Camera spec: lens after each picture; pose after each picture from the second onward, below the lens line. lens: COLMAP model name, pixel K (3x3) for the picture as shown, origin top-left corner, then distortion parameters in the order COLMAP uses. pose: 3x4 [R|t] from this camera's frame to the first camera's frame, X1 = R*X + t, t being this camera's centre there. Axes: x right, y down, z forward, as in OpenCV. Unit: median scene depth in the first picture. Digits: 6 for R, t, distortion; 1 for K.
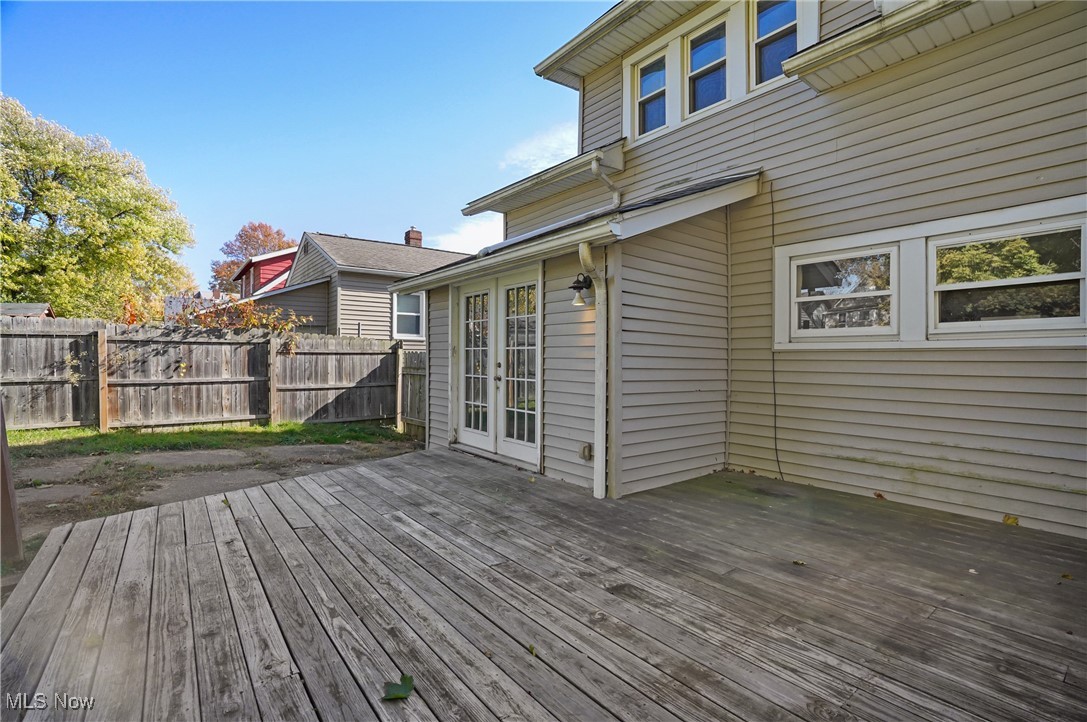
lens RADIAL K [[499.5, 0, 544.4], [0, 499.5, 357.1], [0, 0, 1]] dist [-0.044311, 0.006225]
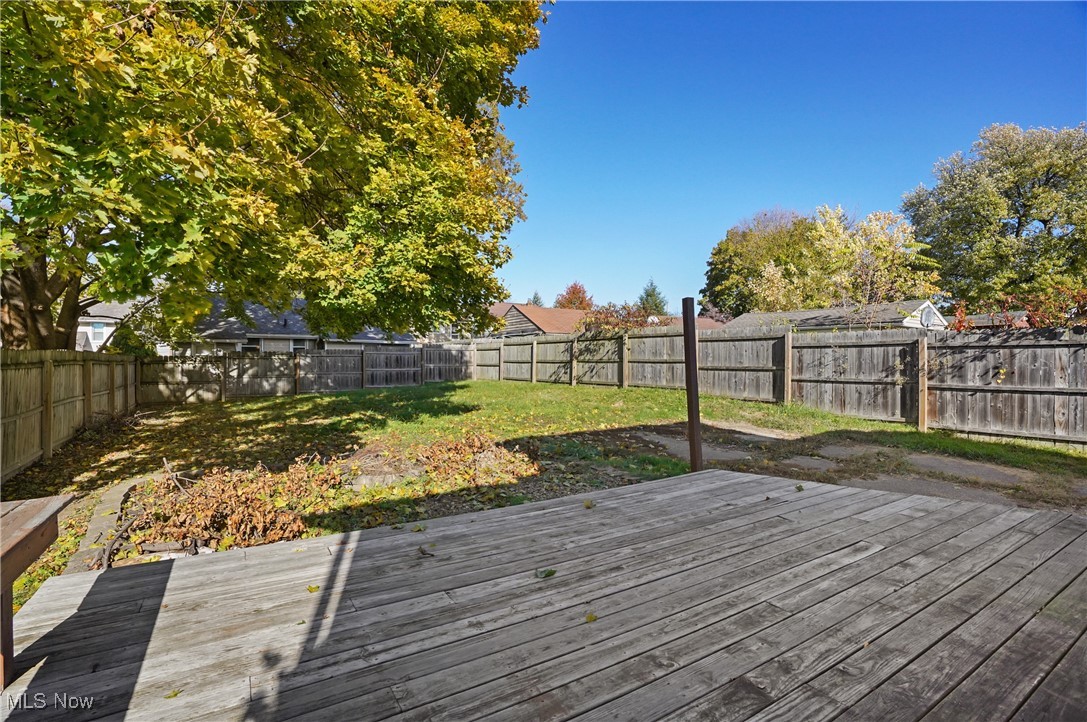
lens RADIAL K [[499.5, 0, 542.2], [0, 499.5, 359.8], [0, 0, 1]] dist [-0.044311, 0.006225]
pose [[-0.088229, -0.006713, -0.996078, 0.263417], [-0.001045, 0.999977, -0.006647, 0.002350], [0.996100, 0.000455, -0.088234, 0.233093]]
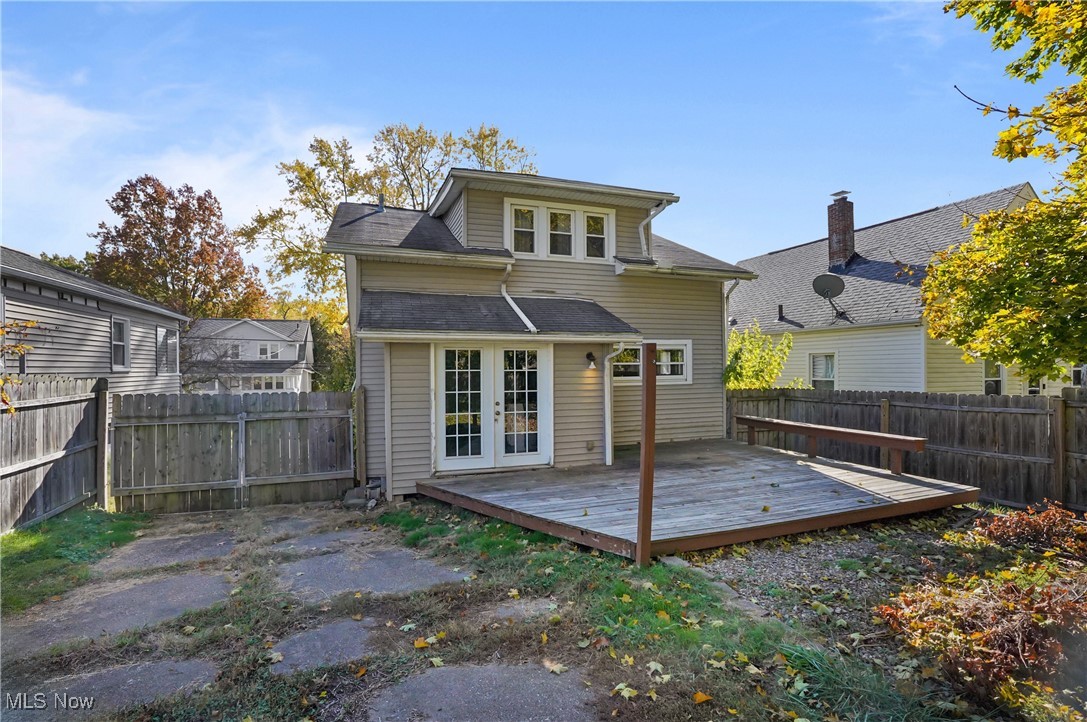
lens RADIAL K [[499.5, 0, 539.5], [0, 499.5, 362.8], [0, 0, 1]] dist [-0.044311, 0.006225]
pose [[0.330822, -0.004758, 0.943681, -0.993764], [0.005883, 0.999978, 0.002979, -0.073917], [-0.943675, 0.004567, 0.330842, 0.307073]]
